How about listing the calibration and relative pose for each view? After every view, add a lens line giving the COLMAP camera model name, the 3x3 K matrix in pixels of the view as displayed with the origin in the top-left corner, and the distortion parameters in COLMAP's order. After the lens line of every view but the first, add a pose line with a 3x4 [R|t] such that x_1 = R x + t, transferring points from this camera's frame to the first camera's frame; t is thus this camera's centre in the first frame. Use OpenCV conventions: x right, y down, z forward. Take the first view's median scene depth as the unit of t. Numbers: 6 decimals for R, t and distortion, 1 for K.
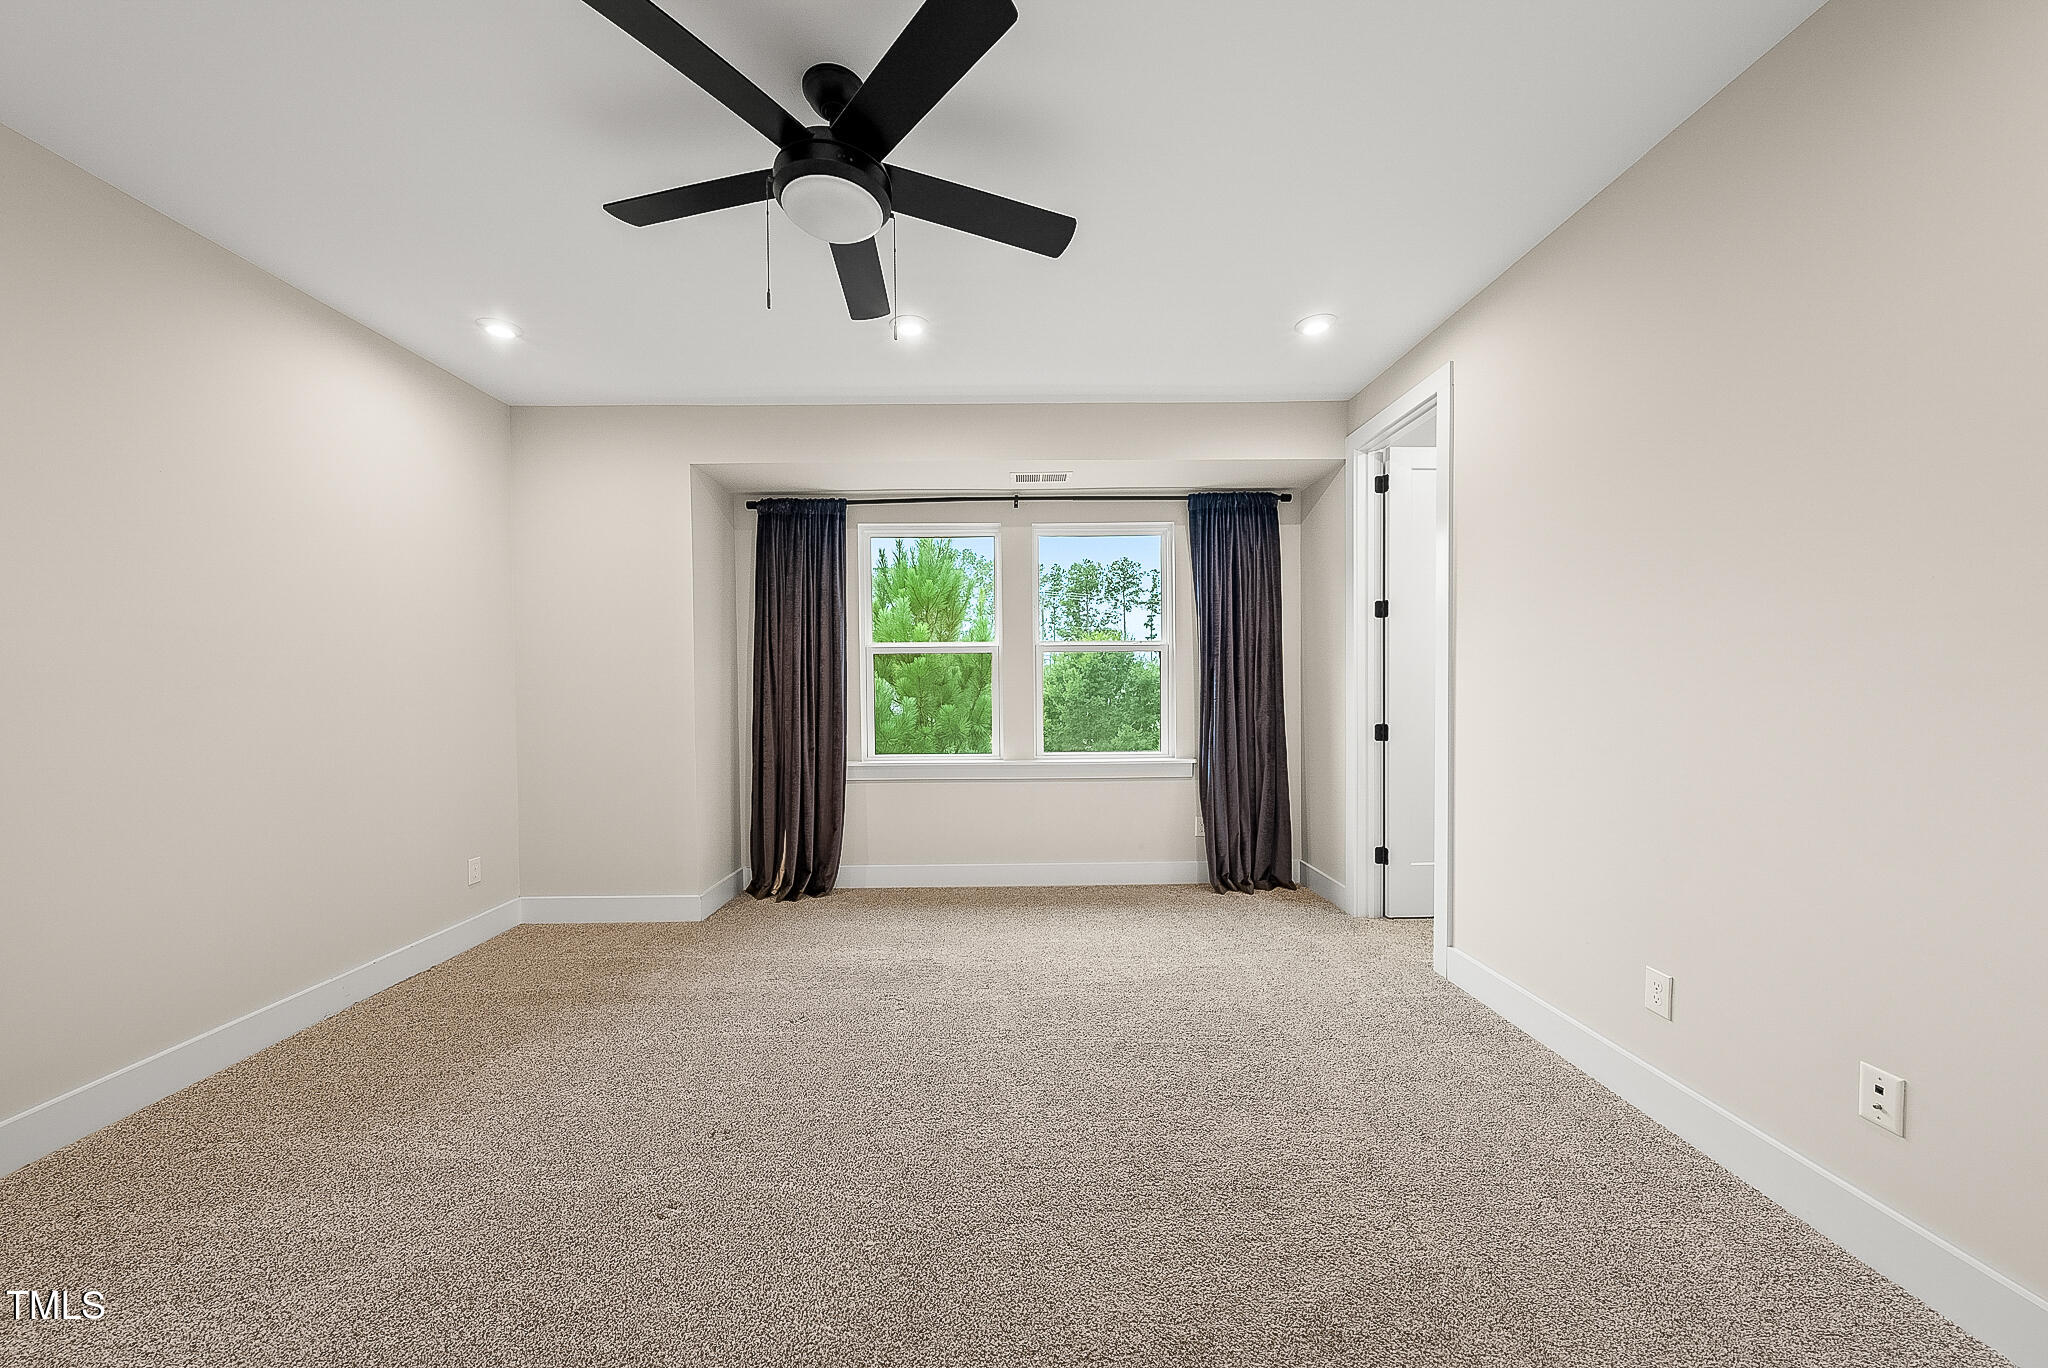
lens RADIAL K [[715.9, 0, 1009.1], [0, 715.9, 691.5], [0, 0, 1]] dist [-0.001902, -0.000407]
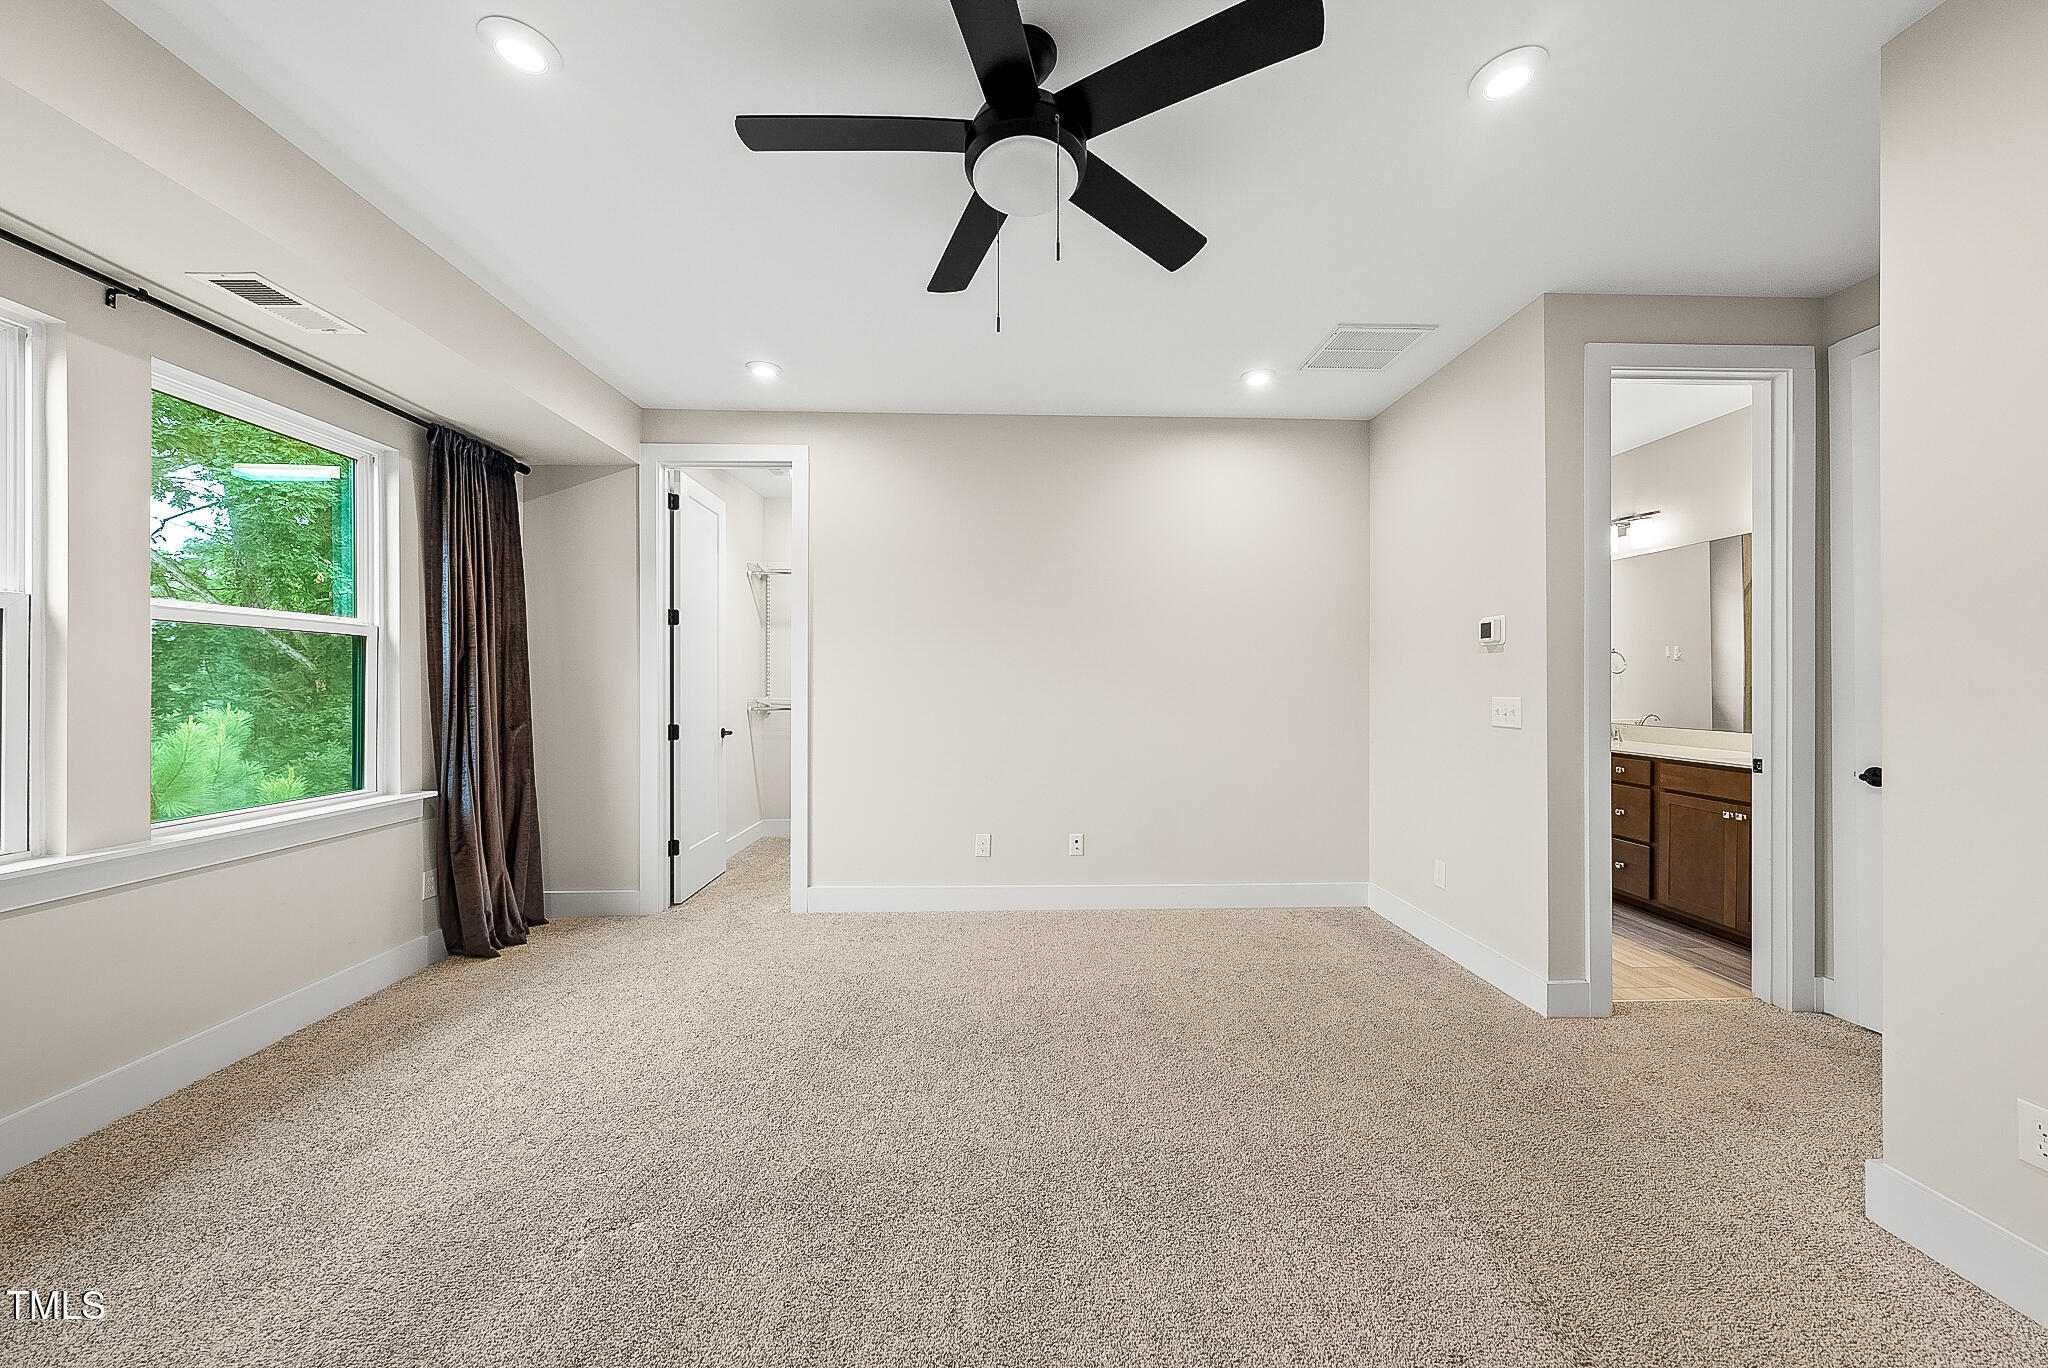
lens RADIAL K [[715.9, 0, 1032.7], [0, 715.9, 678.5], [0, 0, 1]] dist [-0.001902, -0.000407]
pose [[-0.043680, 0.016398, 0.998911, -0.502519], [0.008311, 0.999837, -0.016050, -0.002041], [-0.999011, 0.007601, -0.043809, 0.446725]]
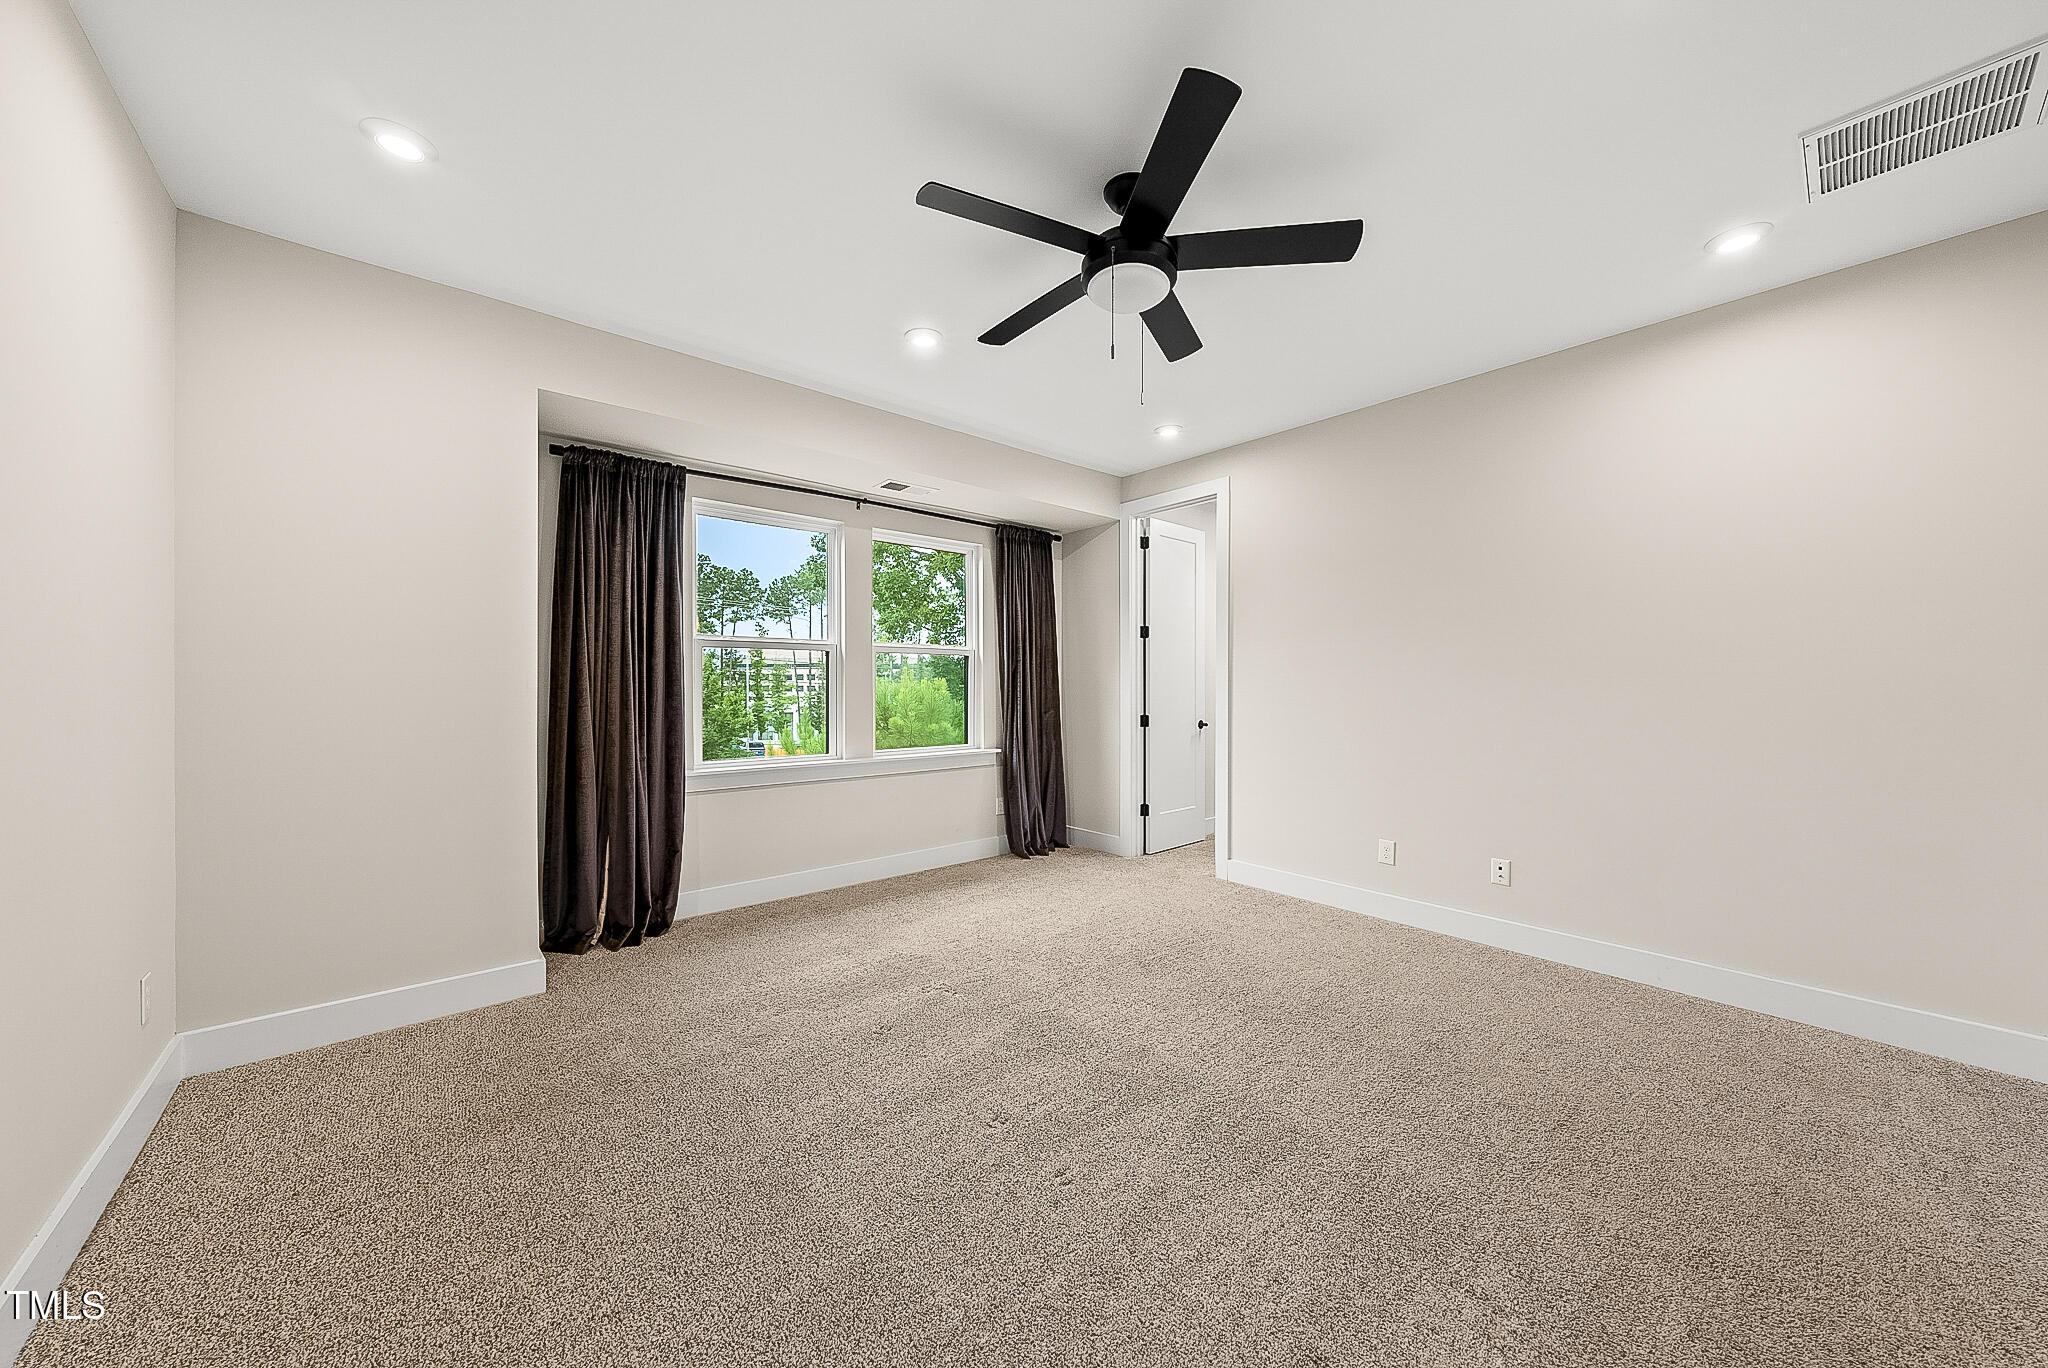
lens RADIAL K [[715.9, 0, 1014.2], [0, 715.9, 680.7], [0, 0, 1]] dist [-0.001902, -0.000407]
pose [[0.764207, 0.013295, 0.644835, -0.497681], [-0.002800, 0.999846, -0.017296, 0.003199], [-0.644966, 0.011413, 0.764126, 0.090044]]
